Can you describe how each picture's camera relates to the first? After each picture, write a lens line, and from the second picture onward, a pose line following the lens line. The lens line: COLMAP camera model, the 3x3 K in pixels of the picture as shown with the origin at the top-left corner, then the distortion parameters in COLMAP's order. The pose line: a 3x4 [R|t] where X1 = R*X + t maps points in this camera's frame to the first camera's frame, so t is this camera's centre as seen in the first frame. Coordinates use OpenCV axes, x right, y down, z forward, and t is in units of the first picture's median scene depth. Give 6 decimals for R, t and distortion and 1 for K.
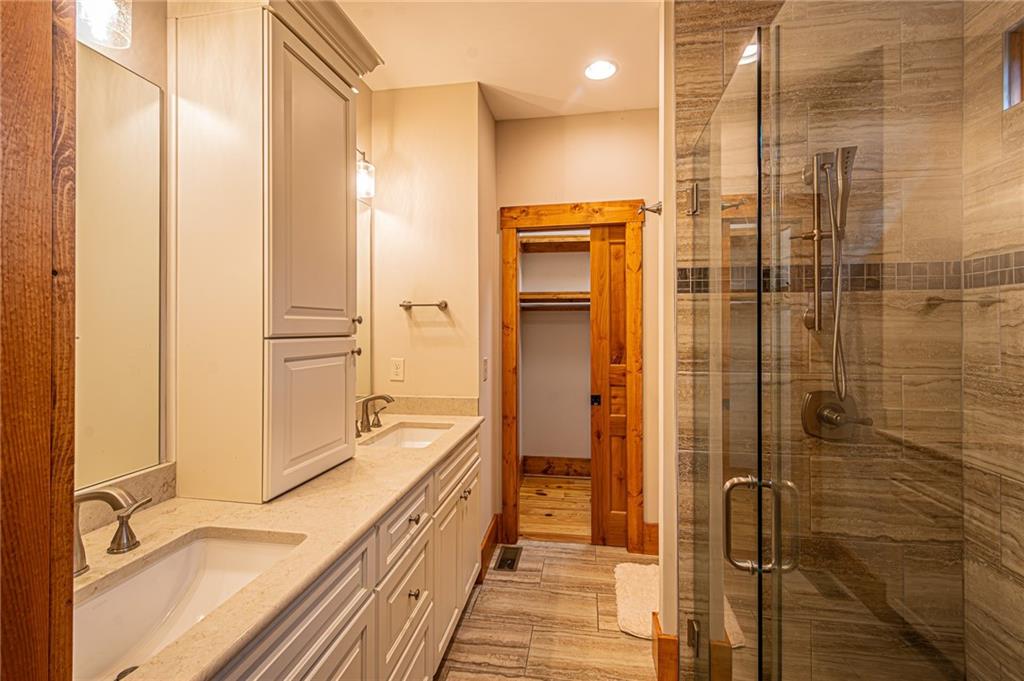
lens RADIAL K [[461.9, 0, 512.0], [0, 461.9, 340.5], [0, 0, 1]] dist [-0.000193, -0.000413]
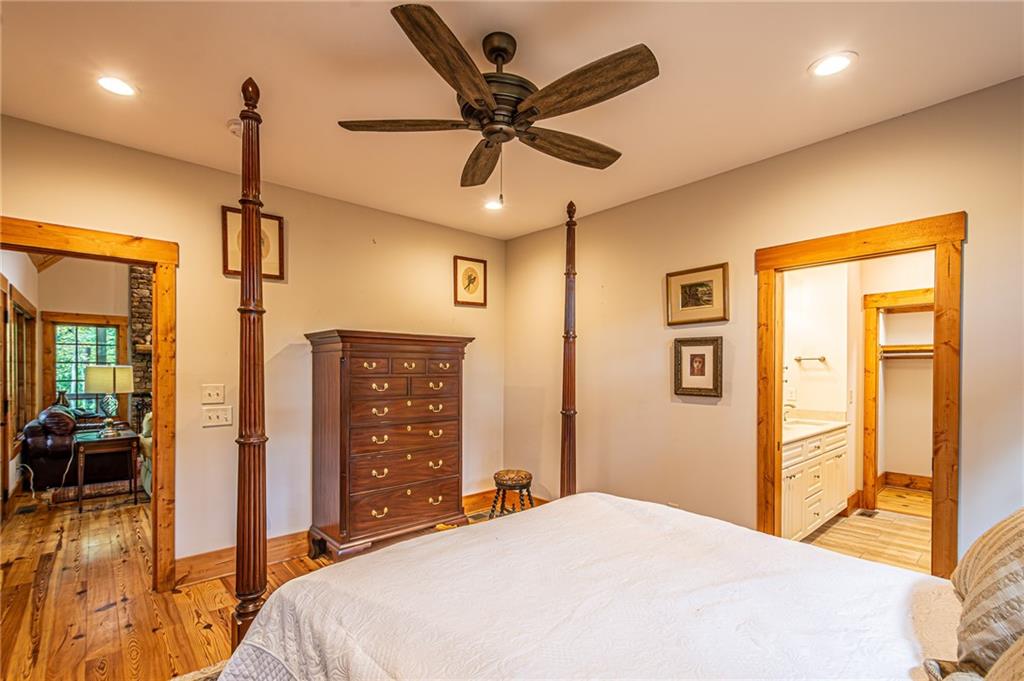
lens RADIAL K [[462.2, 0, 507.5], [0, 462.2, 374.4], [0, 0, 1]] dist [-0.000469, -0.000231]
pose [[0.772379, 0.008455, -0.635106, 0.039154], [-0.023418, 0.999611, -0.015172, 0.033960], [0.634730, 0.026592, 0.772276, -0.979111]]
